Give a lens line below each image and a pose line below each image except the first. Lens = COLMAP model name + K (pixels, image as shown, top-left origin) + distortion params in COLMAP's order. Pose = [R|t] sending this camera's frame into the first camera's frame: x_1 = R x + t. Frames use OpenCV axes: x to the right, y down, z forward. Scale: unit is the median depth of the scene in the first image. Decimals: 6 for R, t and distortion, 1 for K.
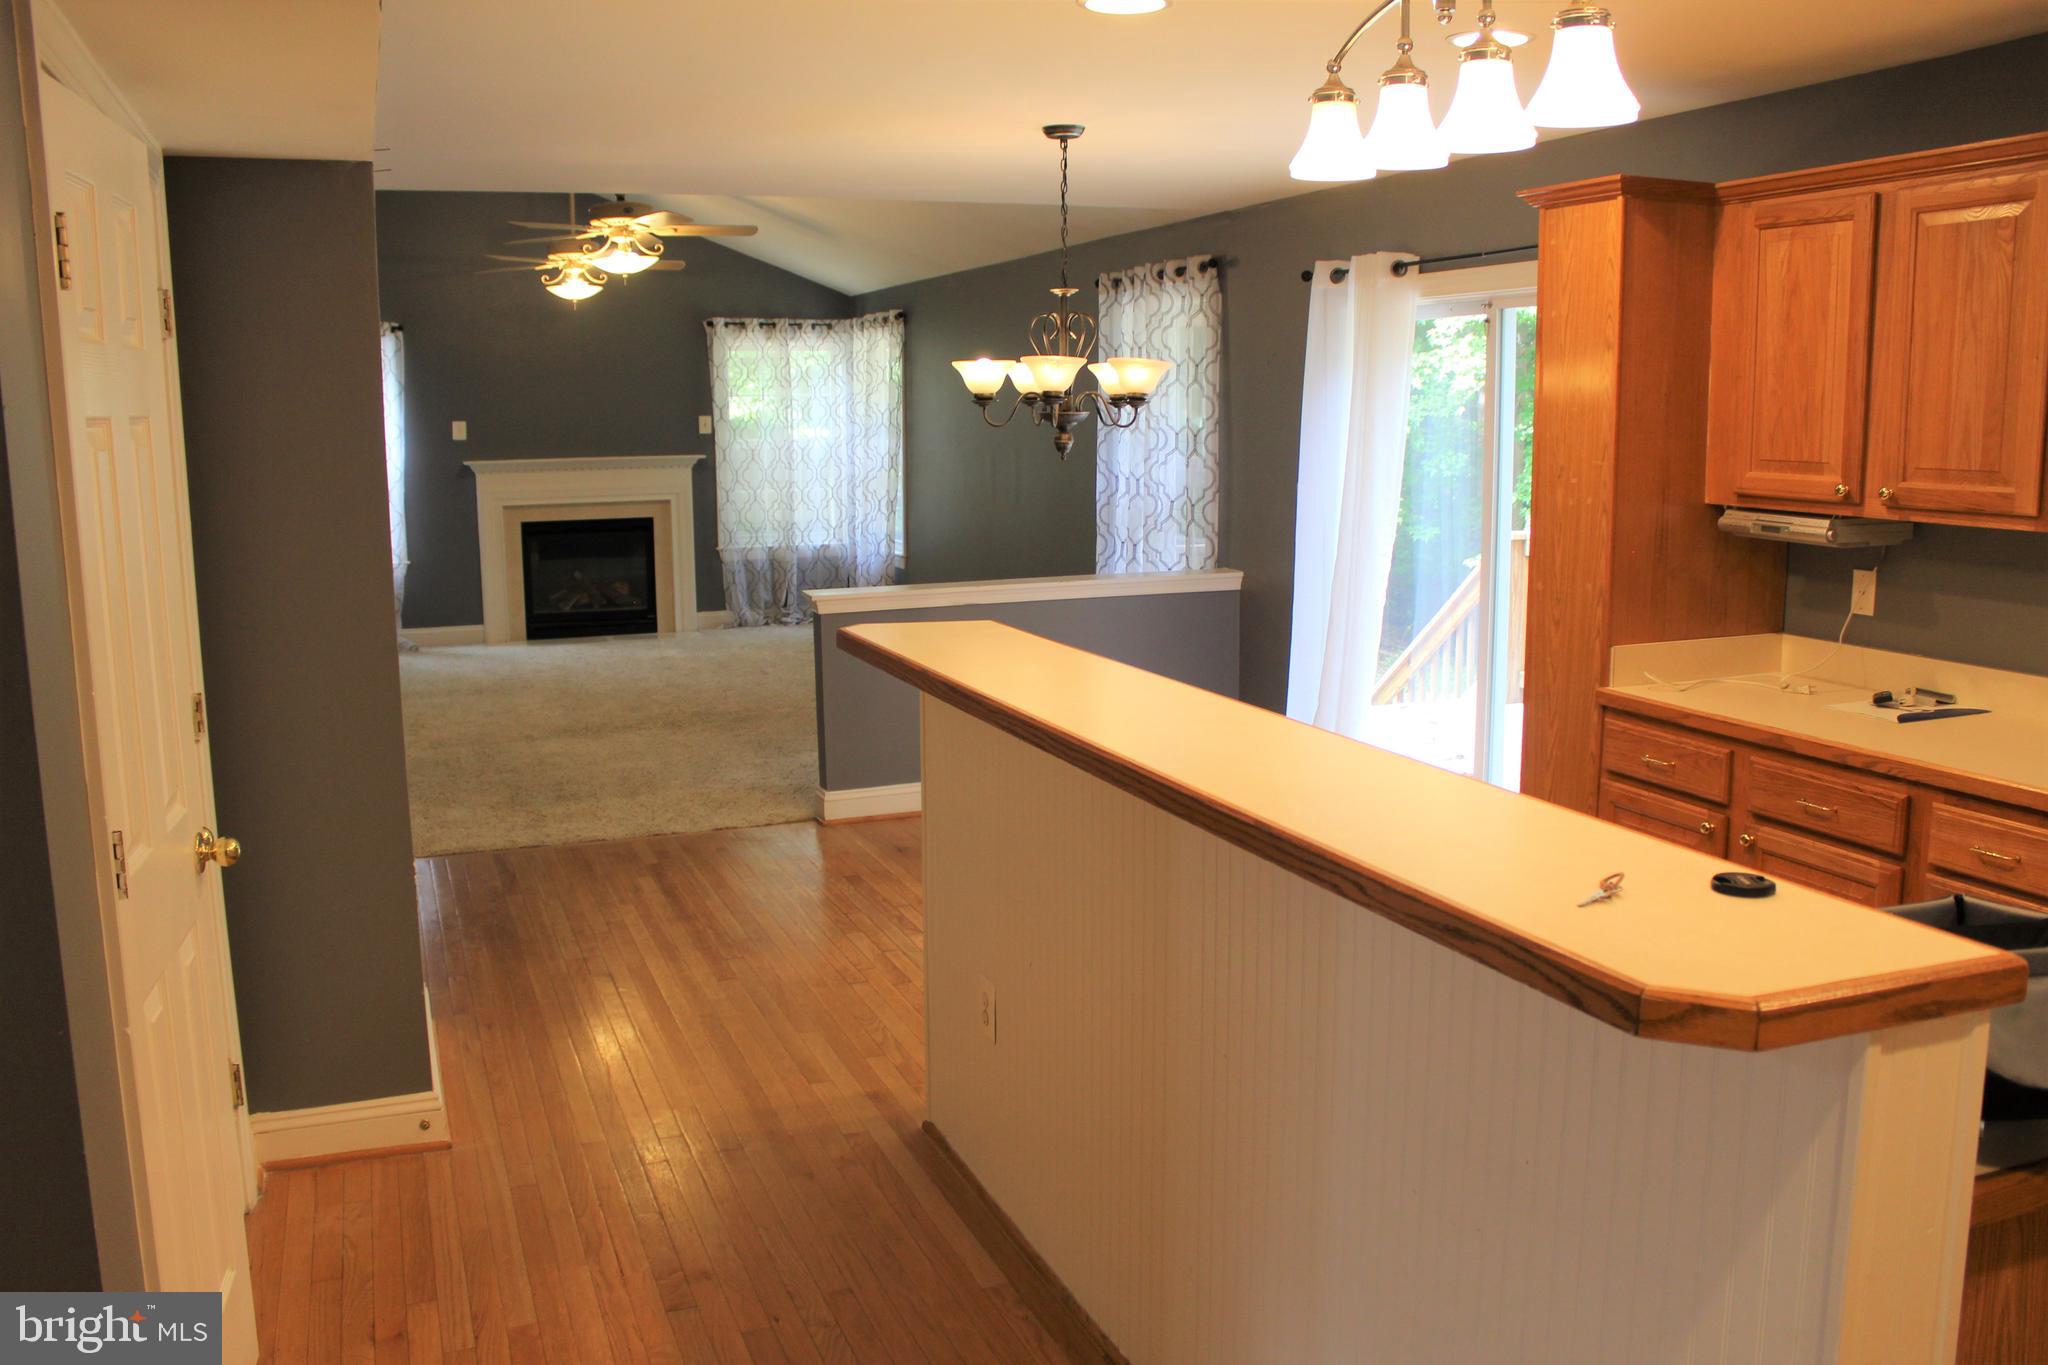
lens RADIAL K [[1707.0, 0, 1011.4], [0, 1707.0, 673.5], [0, 0, 1]] dist [-0.152239, 0.130881]
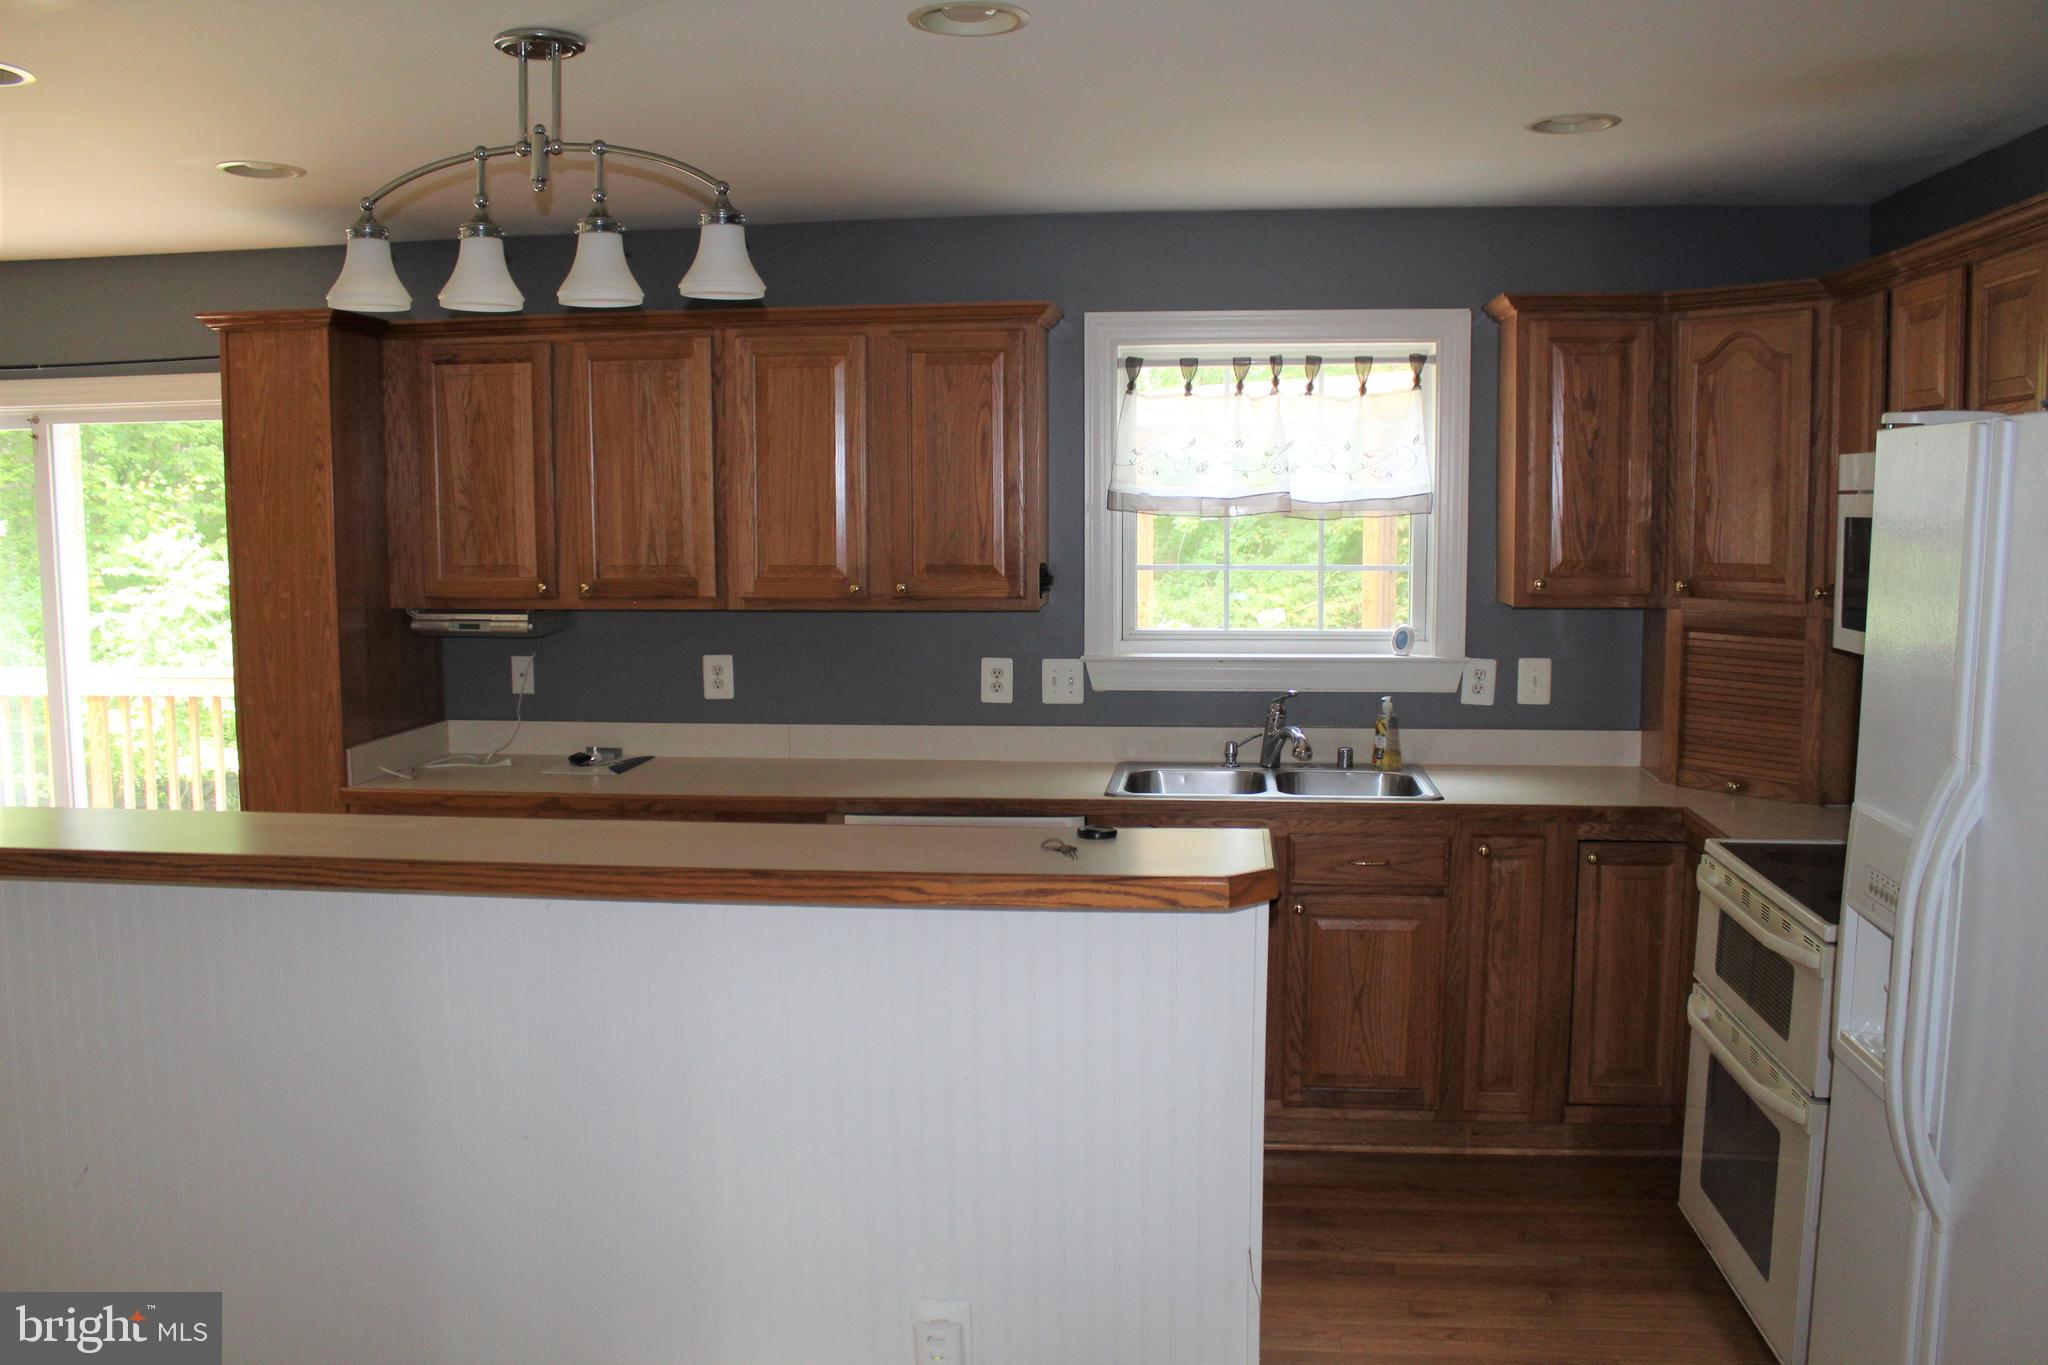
lens RADIAL K [[1707.0, 0, 1029.9], [0, 1707.0, 682.3], [0, 0, 1]] dist [-0.152239, 0.130881]
pose [[0.483169, -0.090083, 0.870880, -0.194920], [0.141460, 0.989656, 0.023887, -0.011951], [-0.864024, 0.111653, 0.490914, 0.058265]]
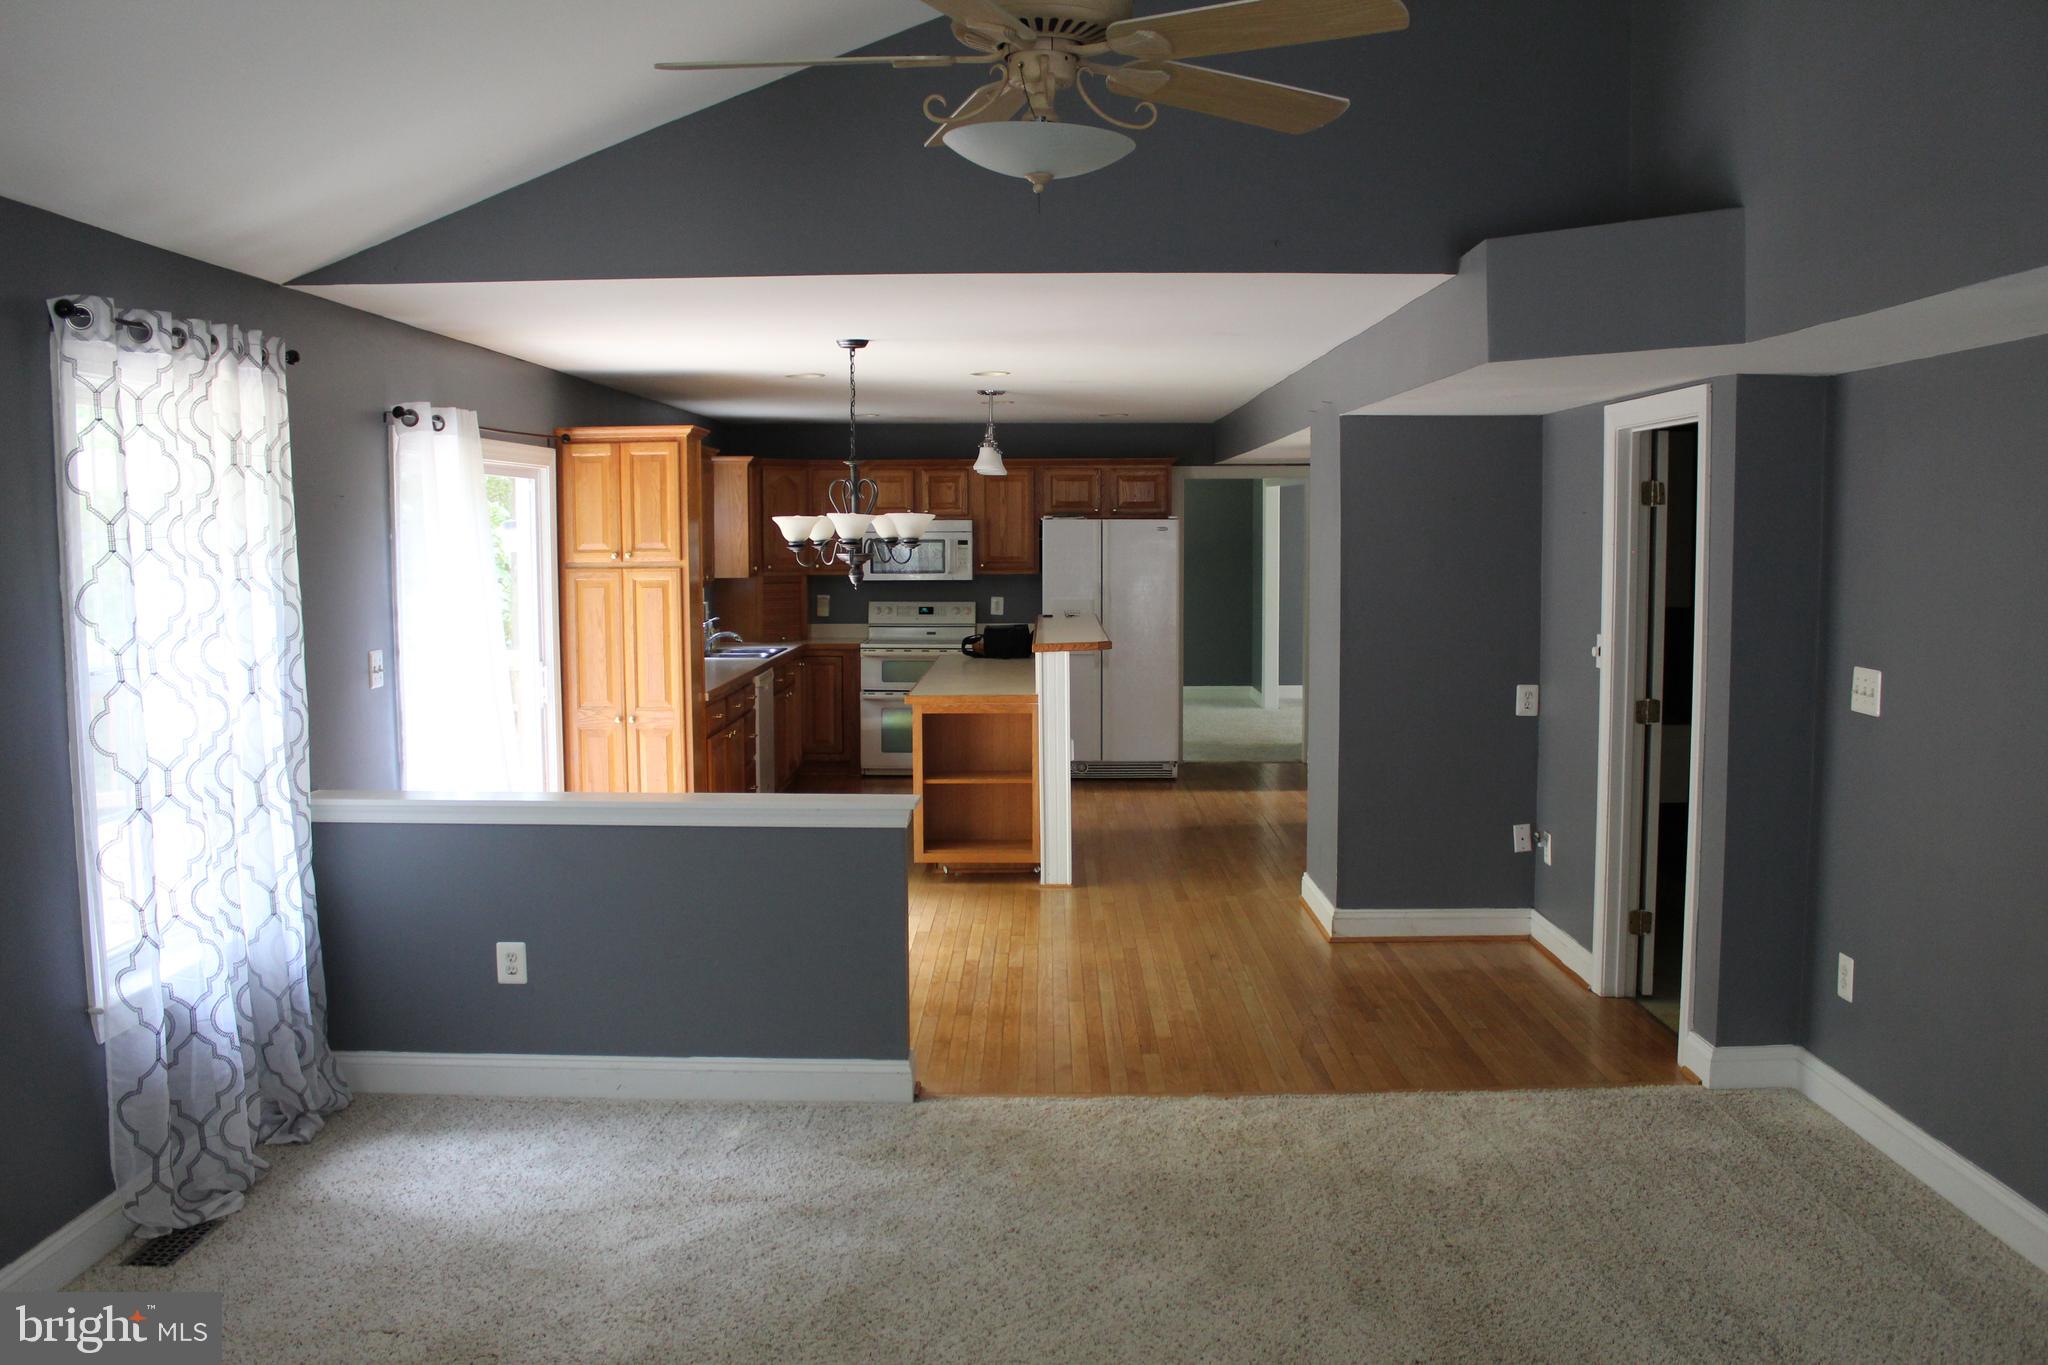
lens RADIAL K [[1707.0, 0, 1023.1], [0, 1707.0, 680.5], [0, 0, 1]] dist [-0.152239, 0.130881]
pose [[-0.930236, -0.001807, 0.366957, -0.393390], [0.088020, 0.969697, 0.227904, -0.239011], [-0.356249, 0.244304, -0.901888, 1.467046]]
